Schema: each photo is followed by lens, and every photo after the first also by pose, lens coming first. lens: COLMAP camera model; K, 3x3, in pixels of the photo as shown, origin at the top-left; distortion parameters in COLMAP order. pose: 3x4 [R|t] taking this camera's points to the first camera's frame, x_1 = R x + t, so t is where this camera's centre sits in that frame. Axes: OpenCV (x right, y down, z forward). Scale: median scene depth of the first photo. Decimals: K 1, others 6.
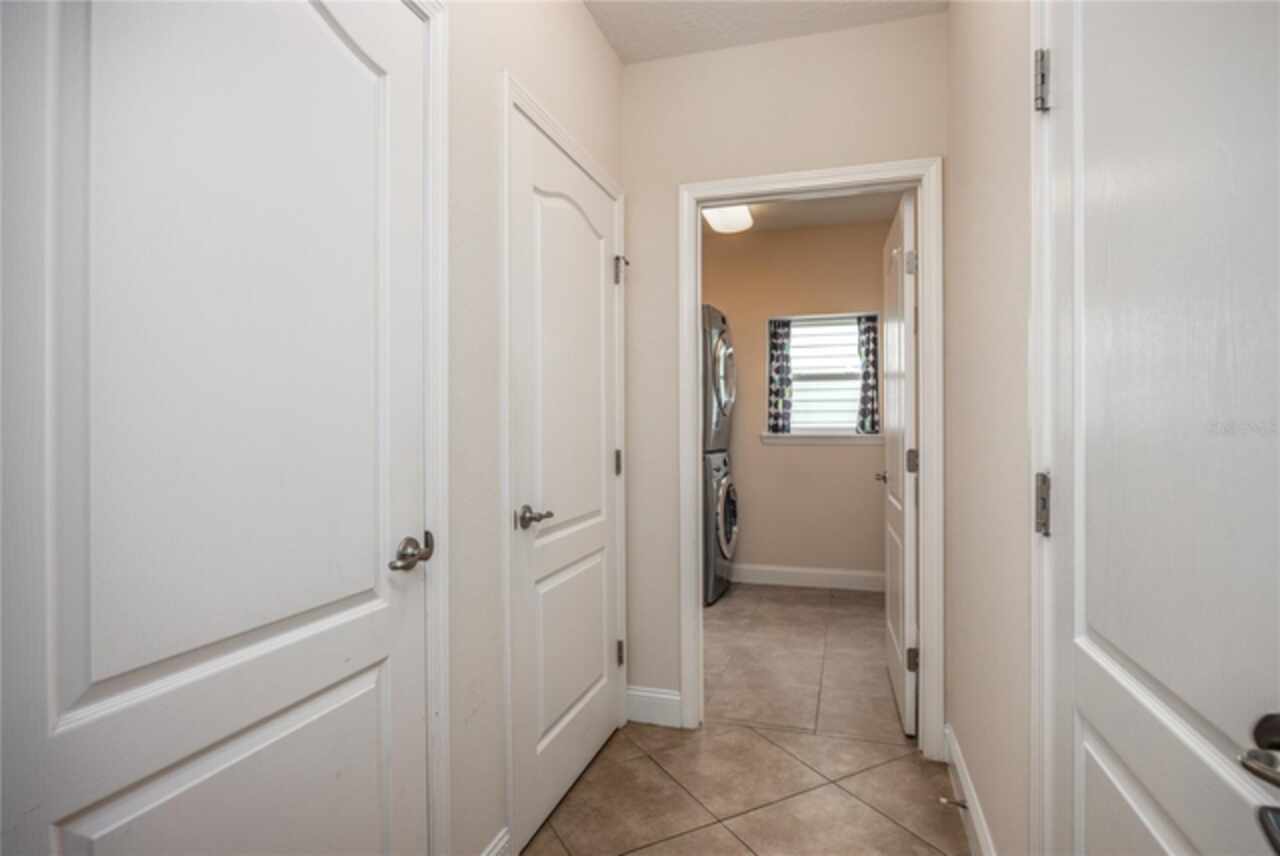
lens RADIAL K [[702.3, 0, 639.0], [0, 702.3, 425.6], [0, 0, 1]] dist [-0.001553, -0.000006]
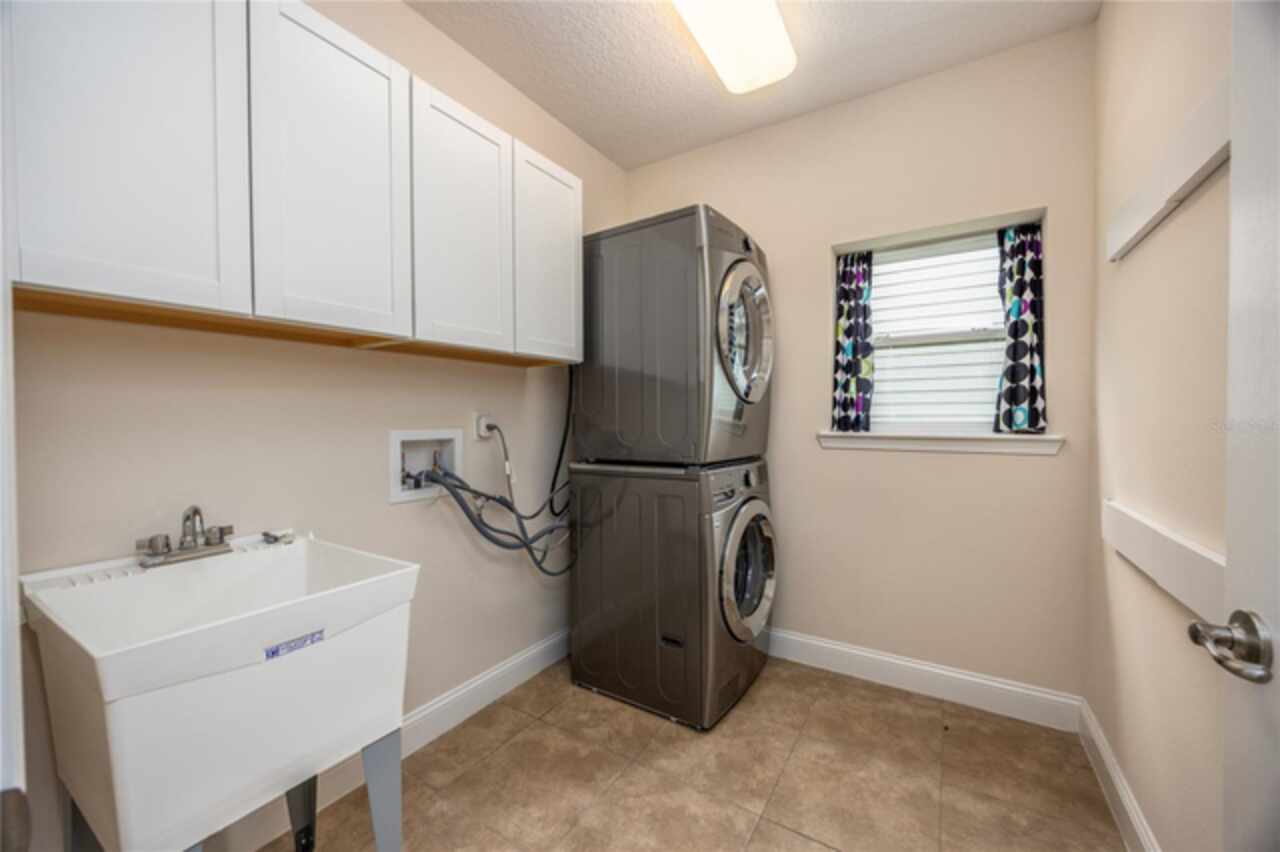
lens RADIAL K [[490.1, 0, 639.8], [0, 490.1, 427.0], [0, 0, 1]] dist [0.002637, -0.000882]
pose [[0.965402, 0.004603, -0.260726, 0.132818], [-0.000343, 0.999866, 0.016382, -0.000111], [0.260766, -0.015725, 0.965274, 0.530604]]
